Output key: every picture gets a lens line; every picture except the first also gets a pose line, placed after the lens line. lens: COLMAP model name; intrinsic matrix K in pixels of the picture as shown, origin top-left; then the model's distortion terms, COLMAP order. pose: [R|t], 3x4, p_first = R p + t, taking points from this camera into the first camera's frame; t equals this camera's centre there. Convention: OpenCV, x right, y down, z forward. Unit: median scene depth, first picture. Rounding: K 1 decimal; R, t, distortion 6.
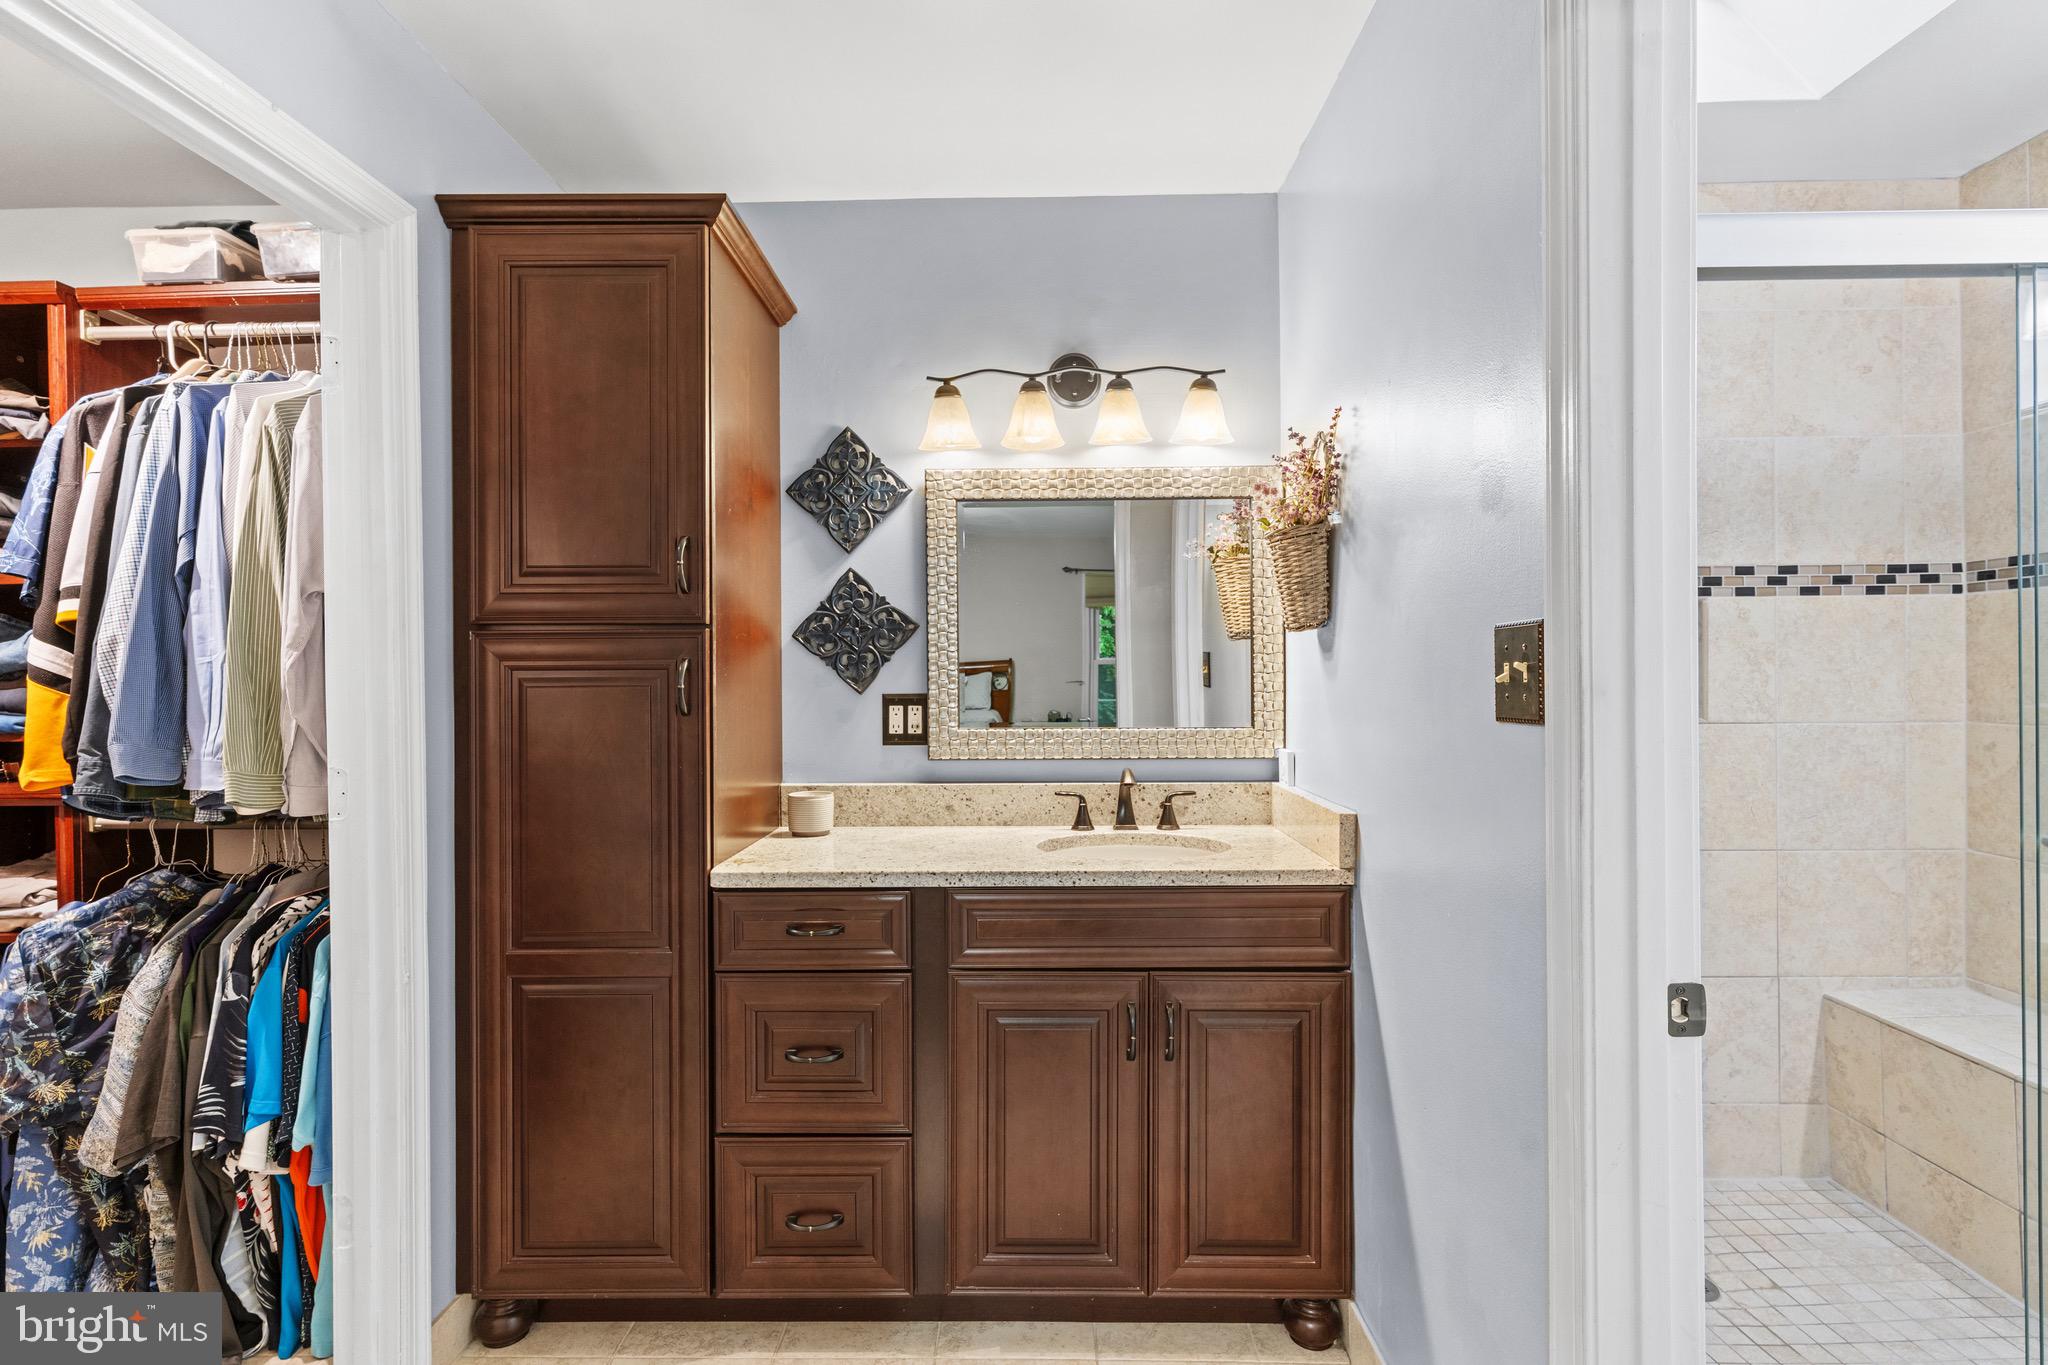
lens RADIAL K [[996.4, 0, 1039.5], [0, 996.4, 678.7], [0, 0, 1]] dist [0.002574, 0.000708]
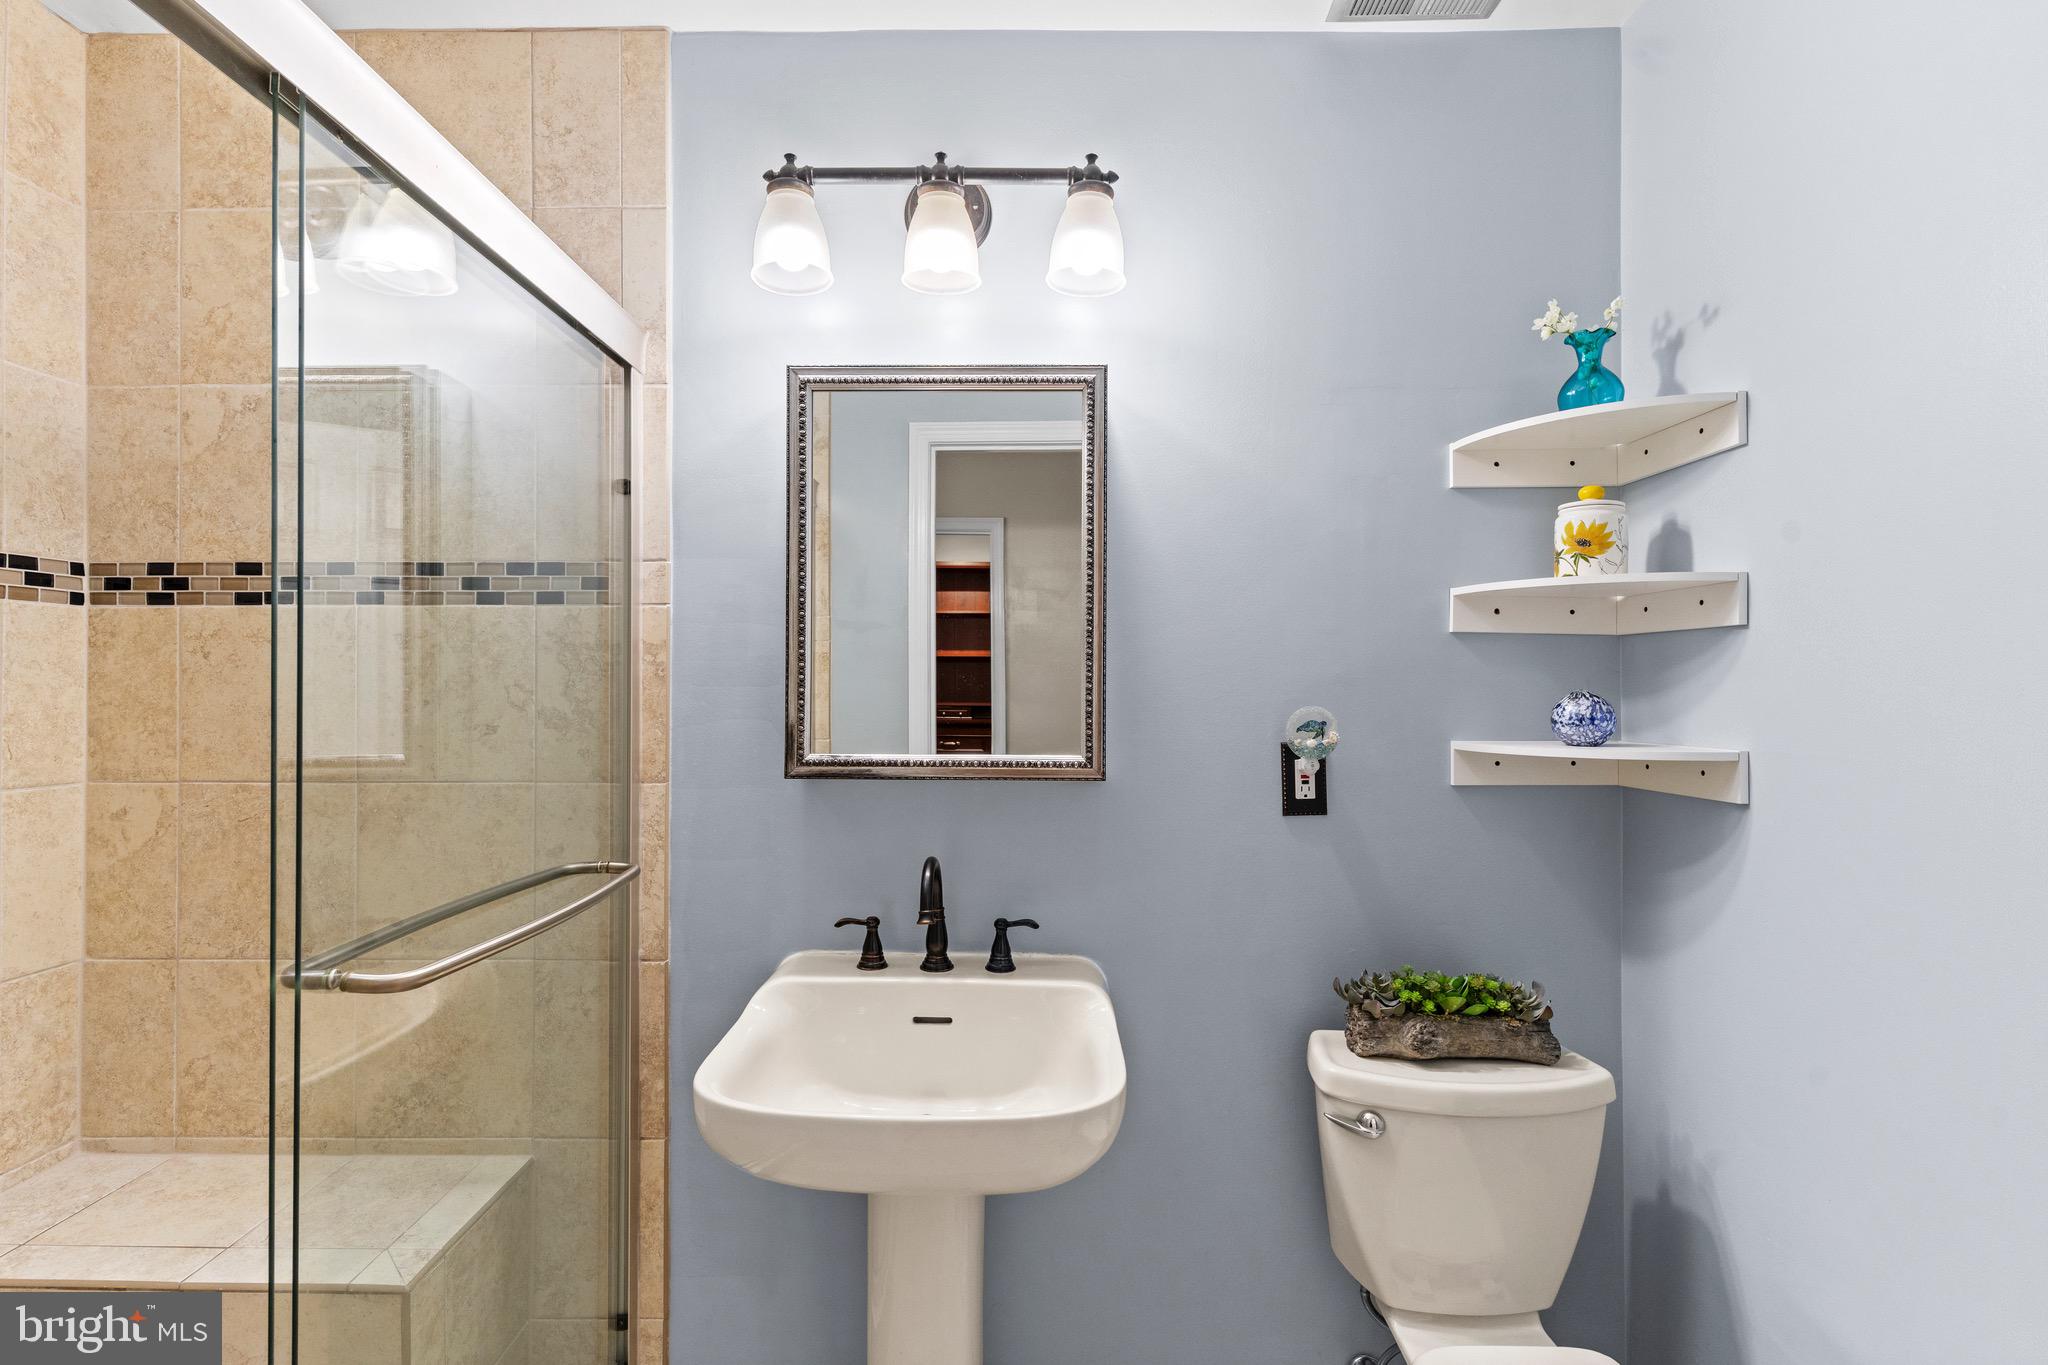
lens RADIAL K [[996.4, 0, 1011.0], [0, 996.4, 679.2], [0, 0, 1]] dist [0.002574, 0.000708]
pose [[0.017309, 0.019026, 0.999669, 0.214764], [0.005220, 0.999804, -0.019119, -0.014570], [-0.999837, 0.005549, 0.017206, 0.319460]]
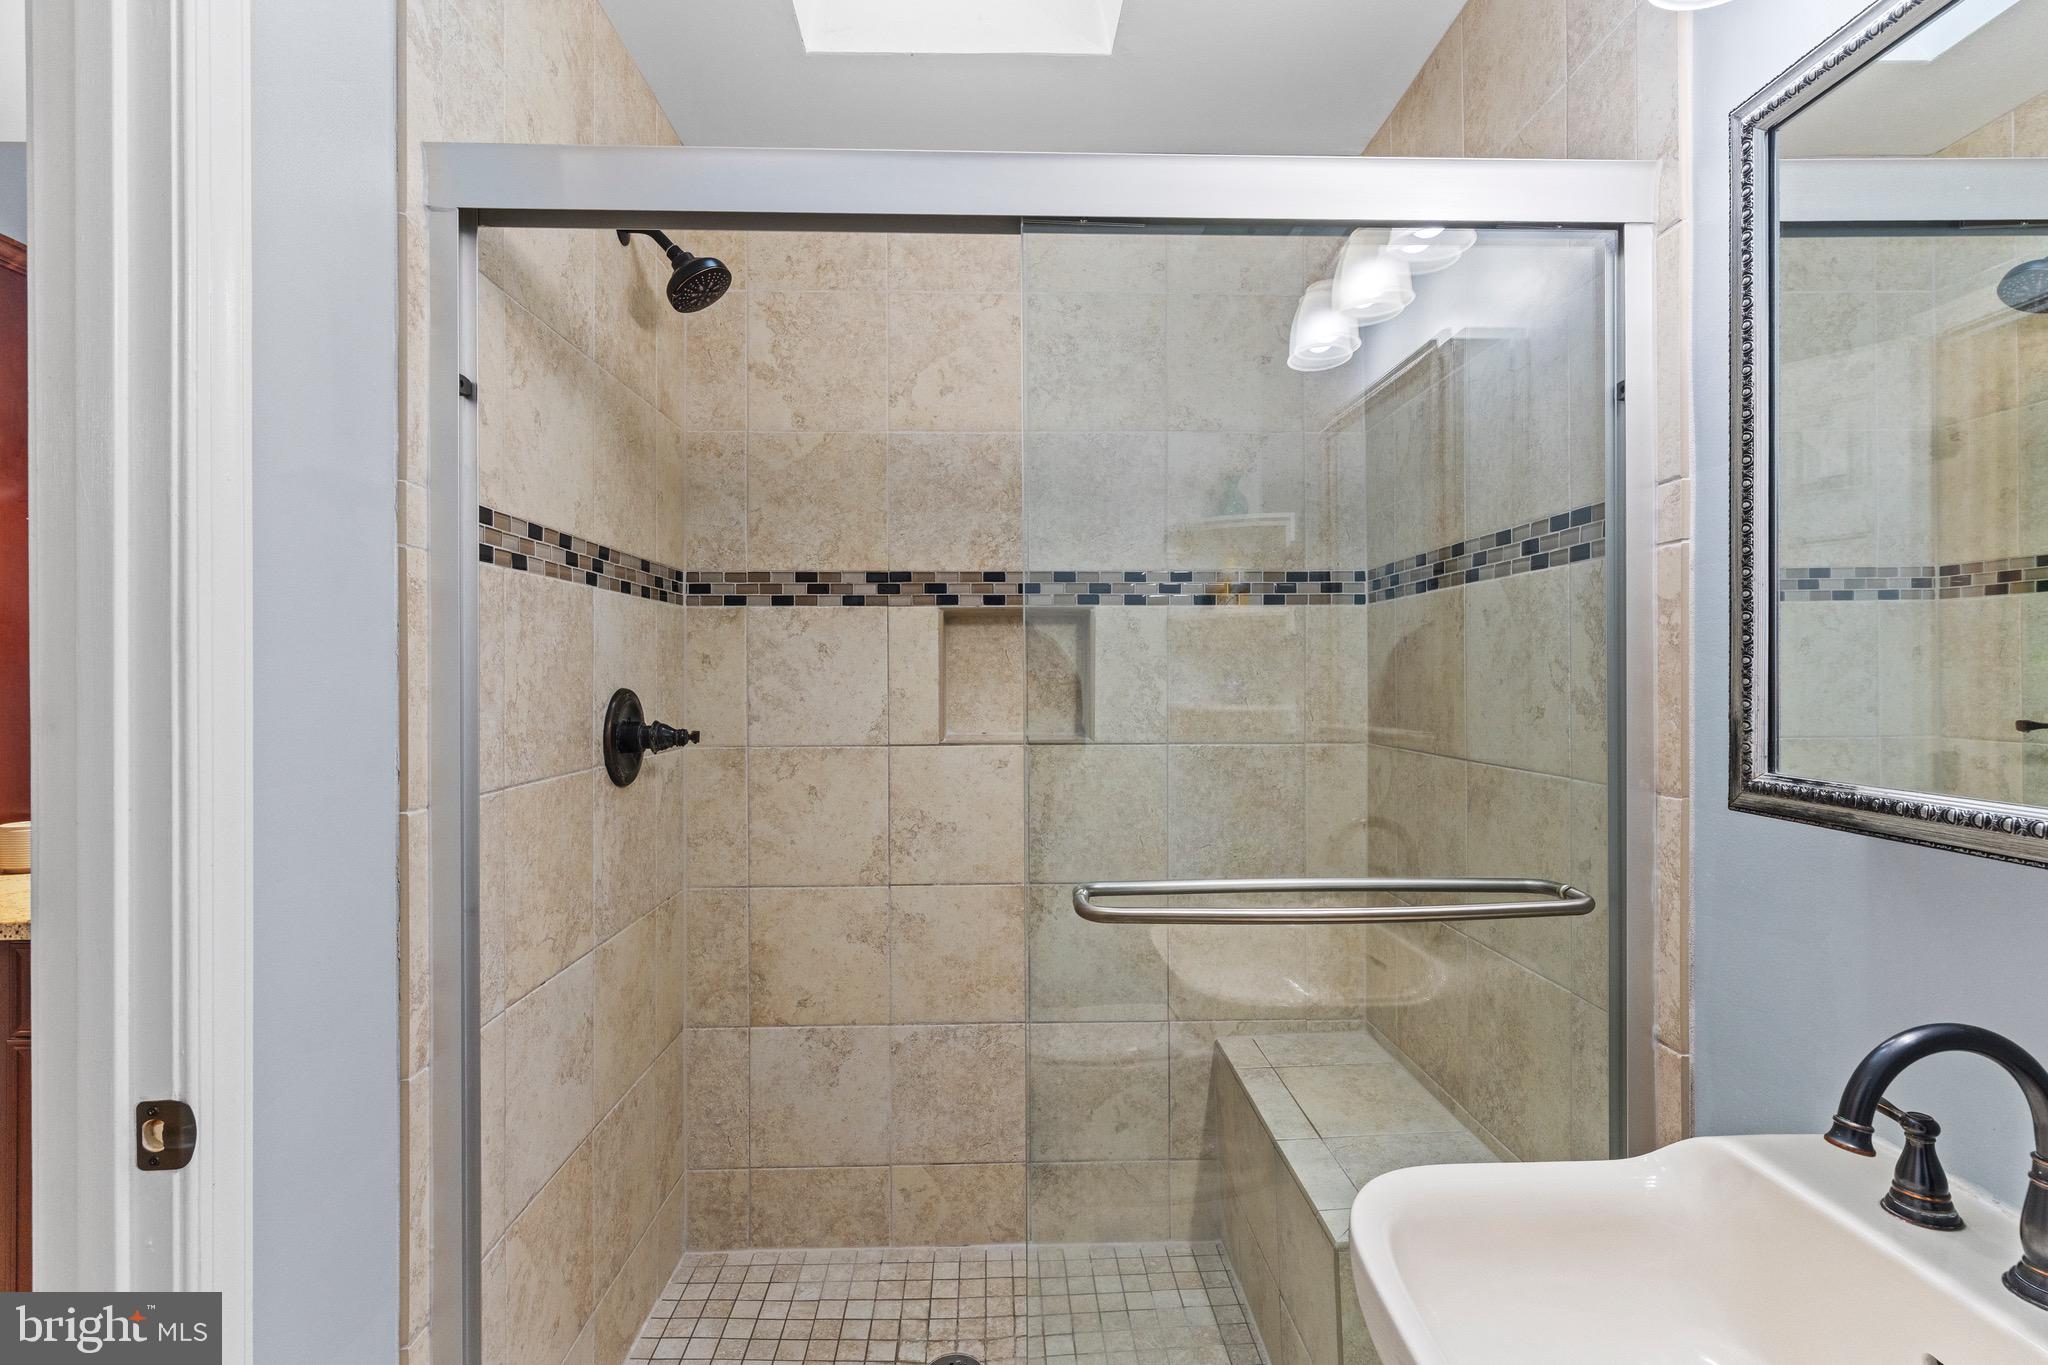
lens RADIAL K [[996.4, 0, 1041.4], [0, 996.4, 679.7], [0, 0, 1]] dist [0.002574, 0.000708]
pose [[0.999229, 0.006165, 0.038783, 0.595219], [-0.006025, 0.999975, -0.003728, -0.010345], [-0.038805, 0.003491, 0.999241, 0.091634]]
